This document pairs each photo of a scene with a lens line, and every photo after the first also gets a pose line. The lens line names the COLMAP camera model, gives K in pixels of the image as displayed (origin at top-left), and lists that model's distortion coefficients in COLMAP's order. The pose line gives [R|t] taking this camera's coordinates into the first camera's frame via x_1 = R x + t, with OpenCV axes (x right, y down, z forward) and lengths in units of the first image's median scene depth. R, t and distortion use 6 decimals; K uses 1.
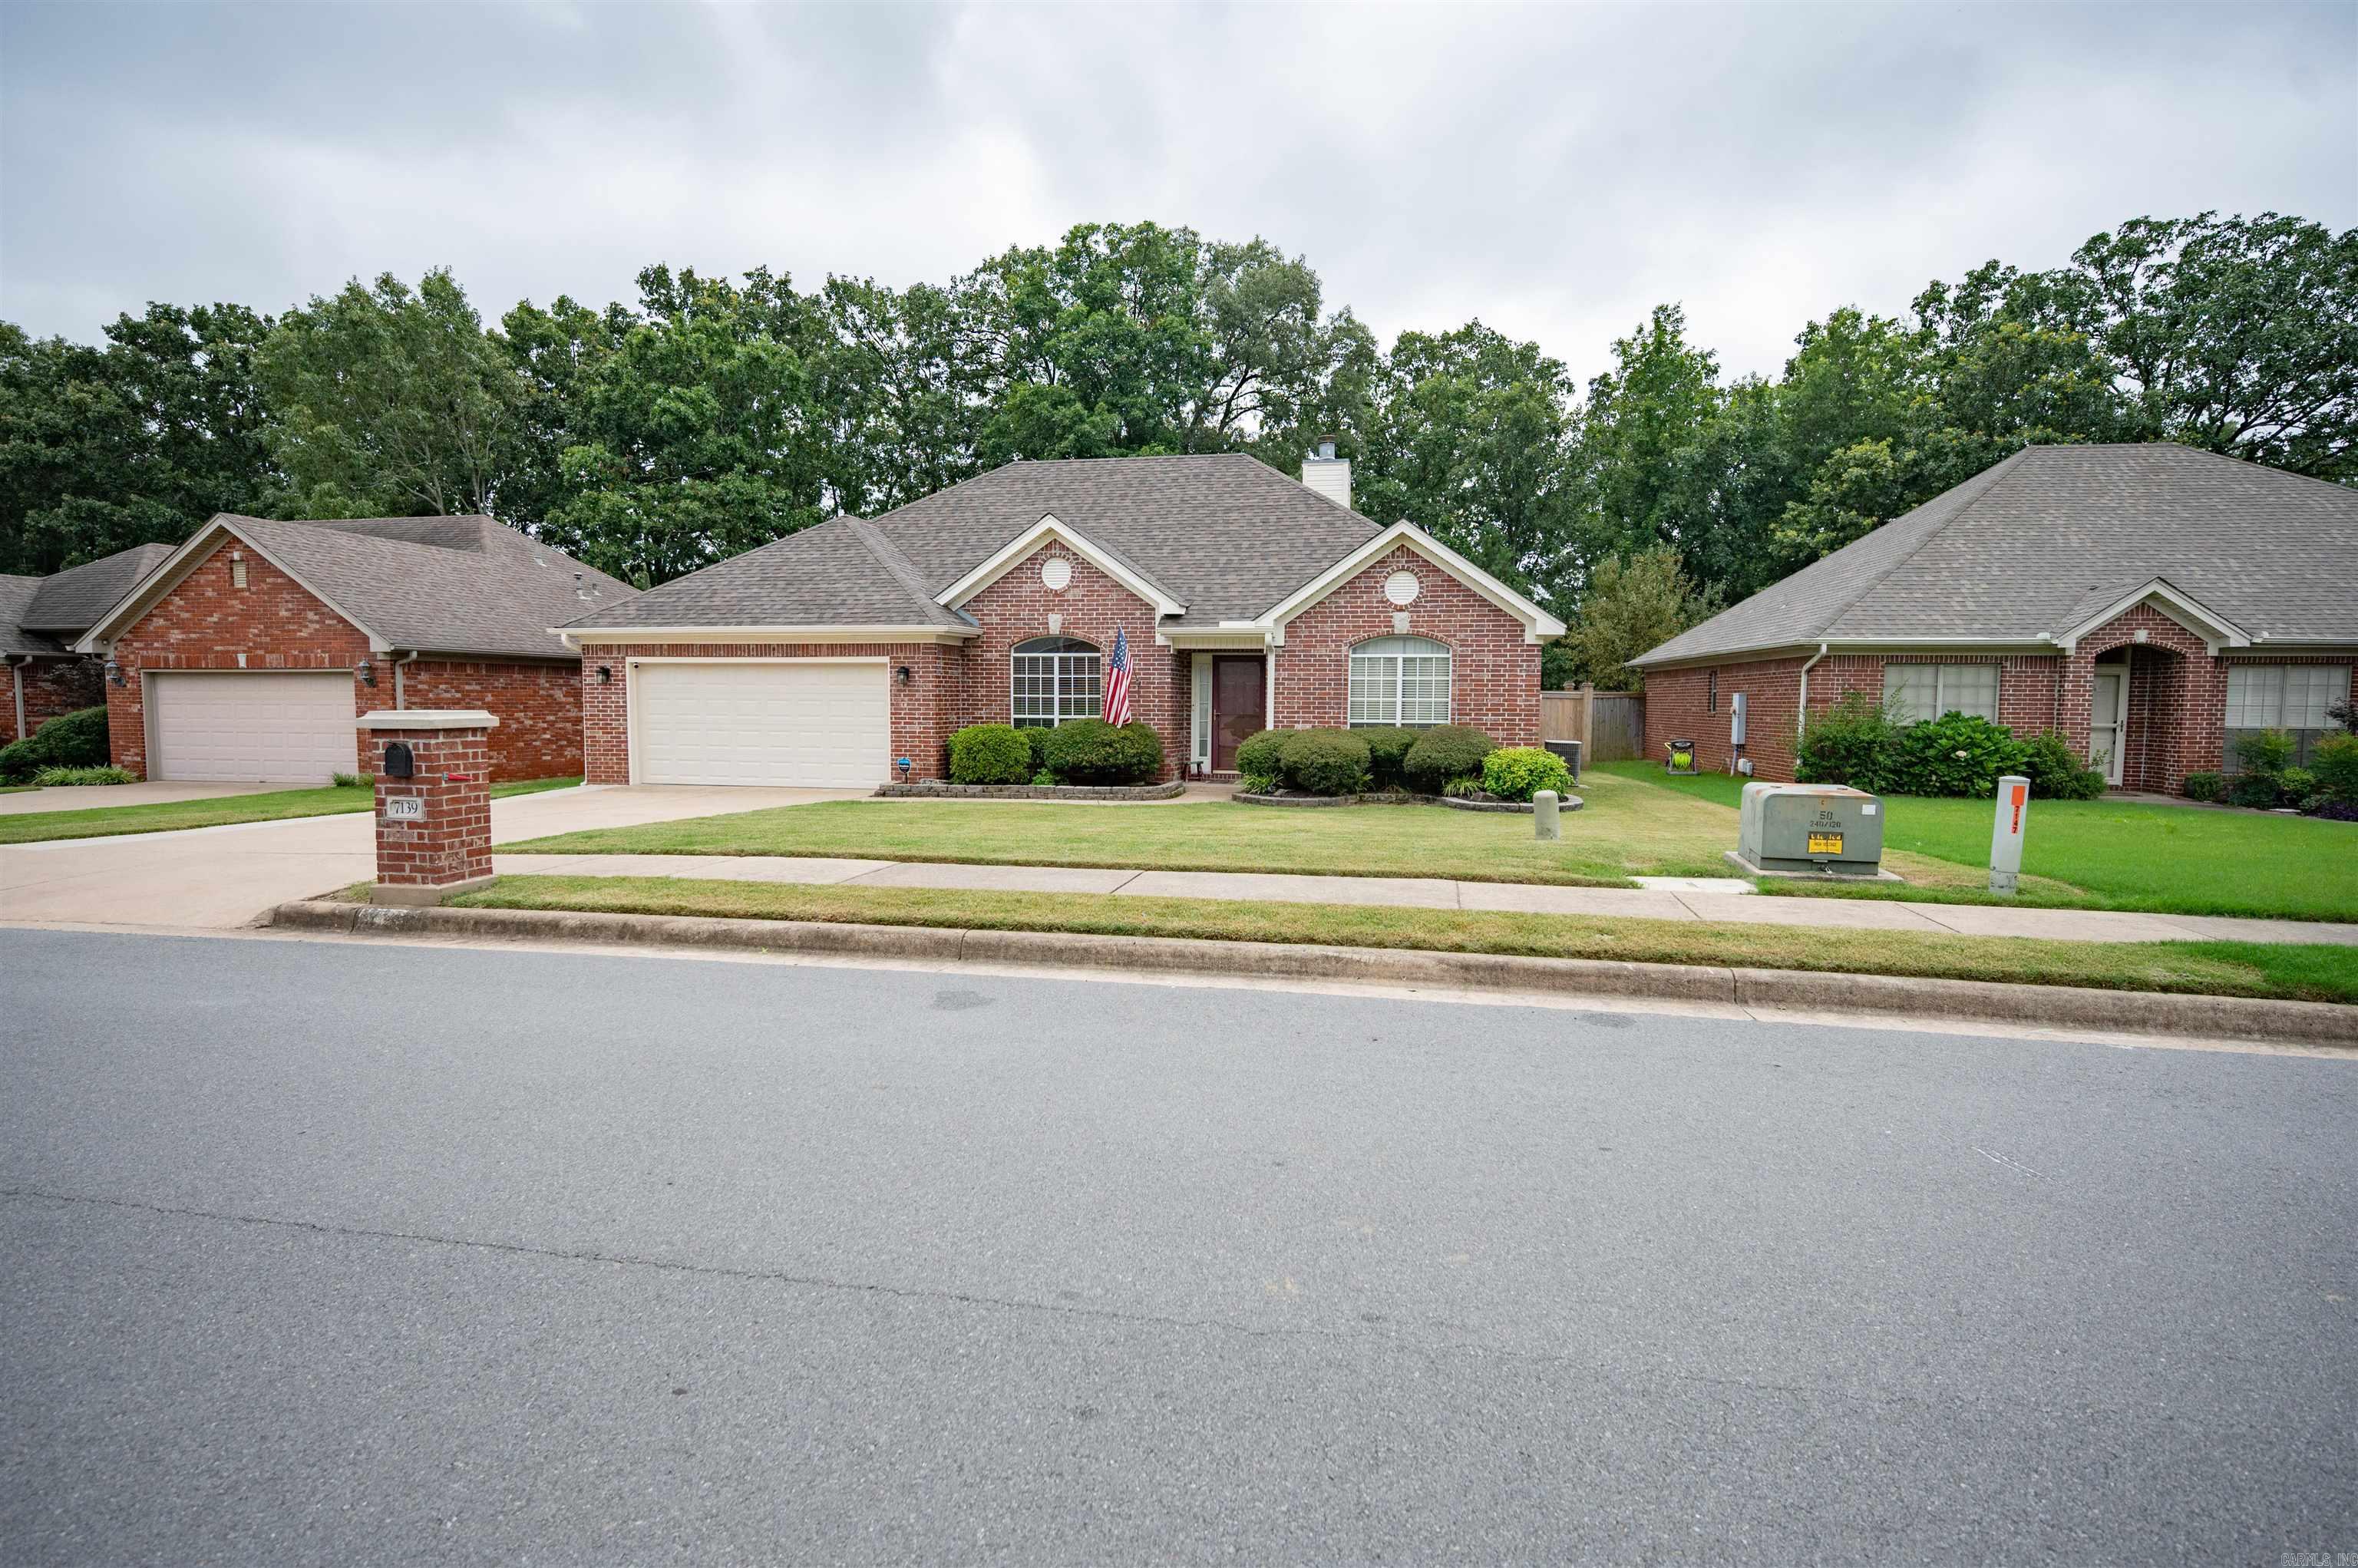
lens RADIAL K [[1184.3, 0, 1179.0], [0, 1184.3, 784.0], [0, 0, 1]] dist [-0.000669, -0.000003]
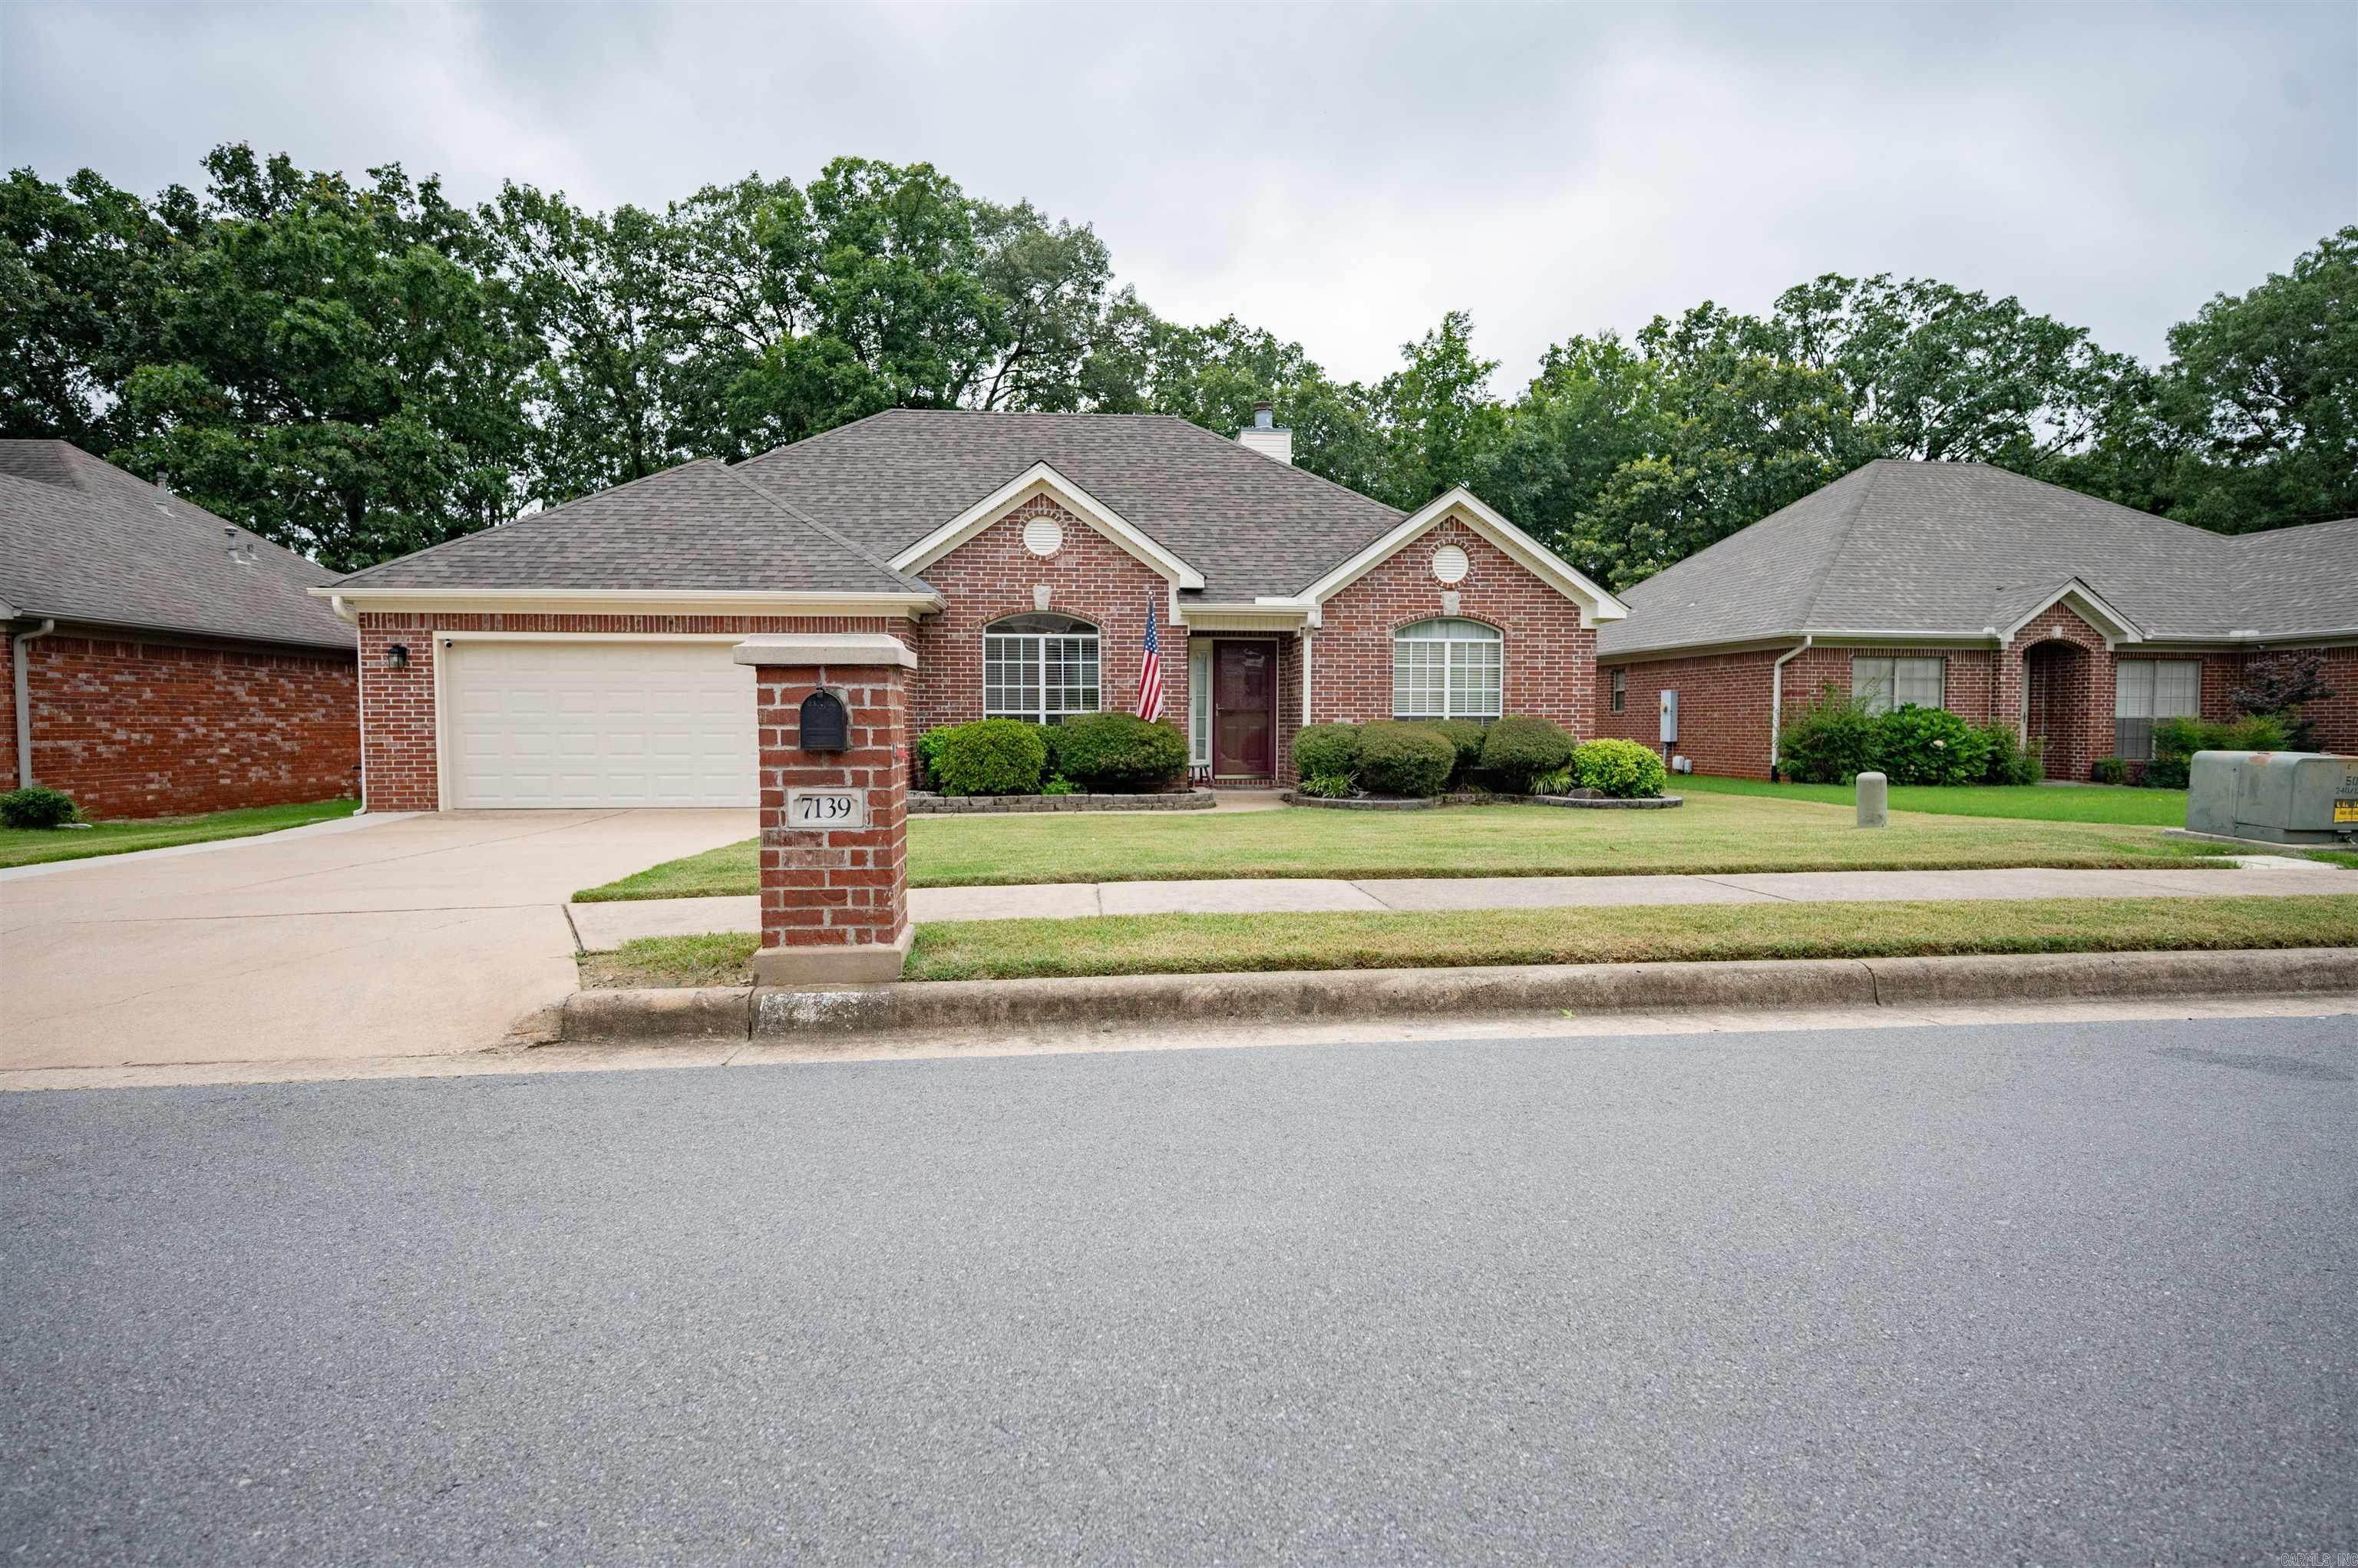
lens RADIAL K [[1243.3, 0, 1178.4], [0, 1243.3, 786.4], [0, 0, 1]] dist [-0.000672, 0.000023]
pose [[0.954263, -0.021427, 0.298200, -0.272479], [0.027137, 0.999519, -0.015020, 0.009455], [-0.297735, 0.022425, 0.954385, 0.160846]]
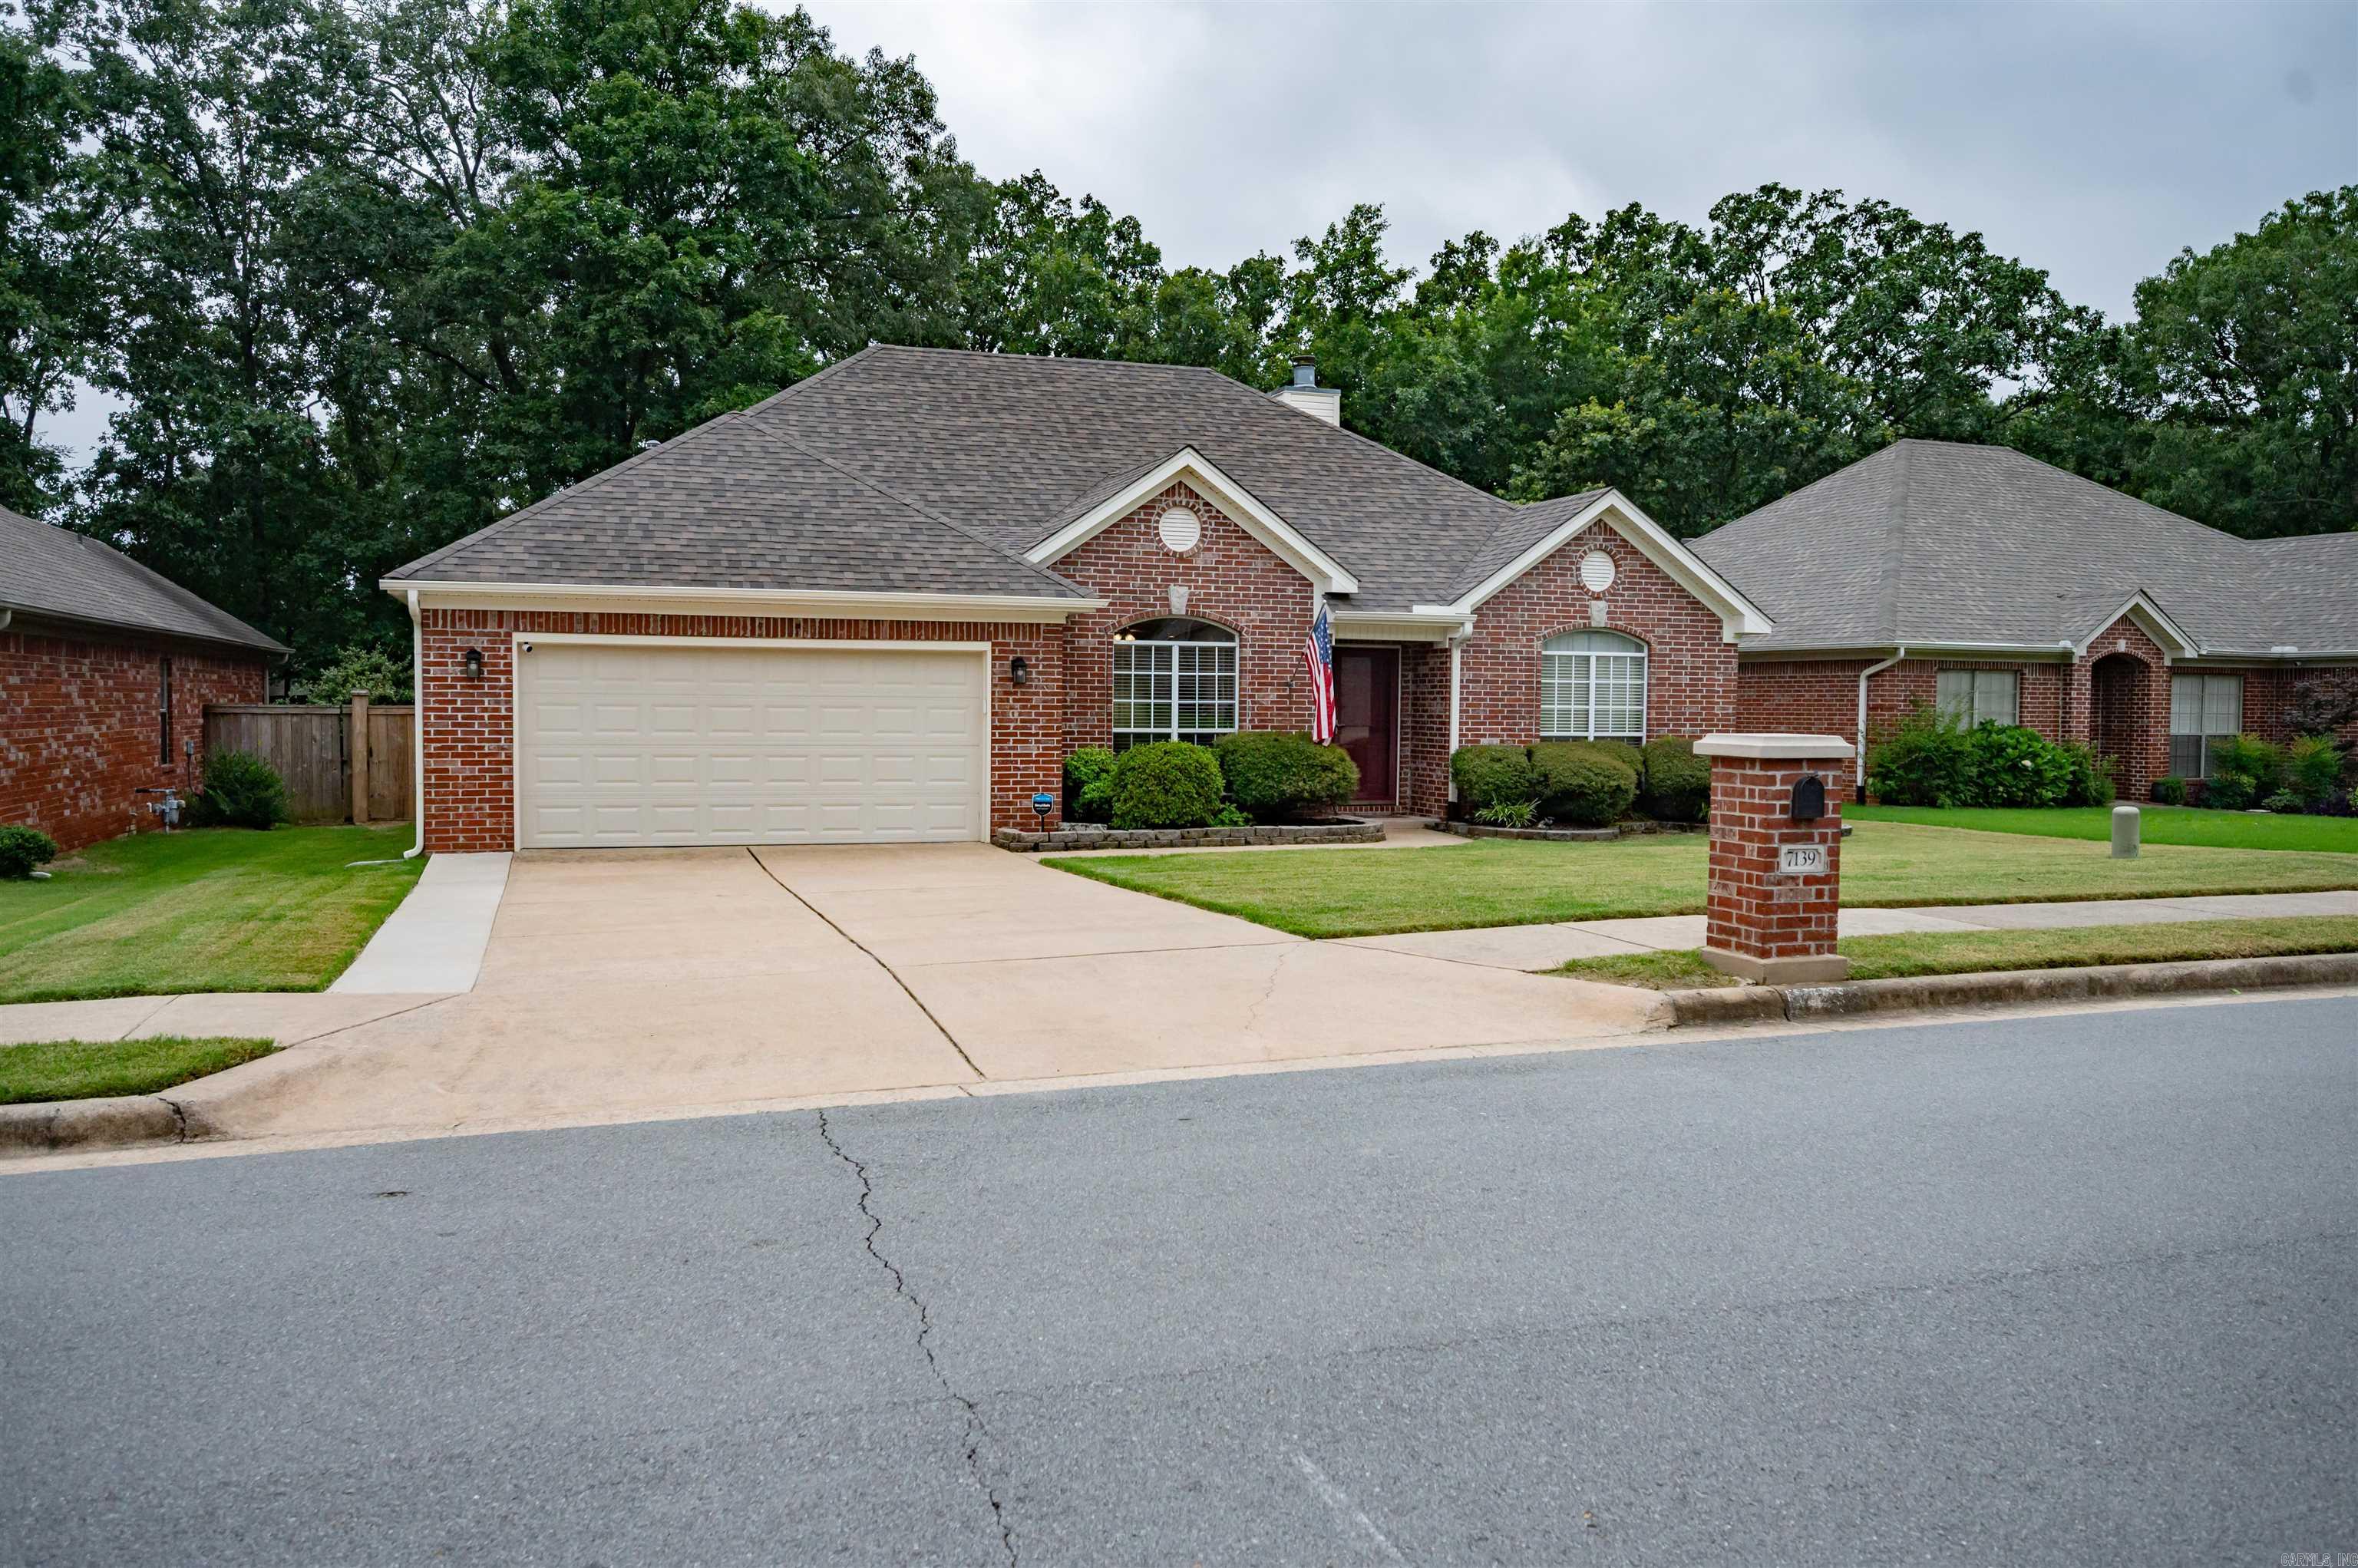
lens RADIAL K [[1802.8, 0, 1169.3], [0, 1802.8, 779.0], [0, 0, 1]] dist [-0.002063, 0.006920]
pose [[0.862518, -0.019556, 0.505649, -0.657921], [0.031996, 0.999361, -0.015928, -0.010962], [-0.505014, 0.029917, 0.862592, 0.073782]]
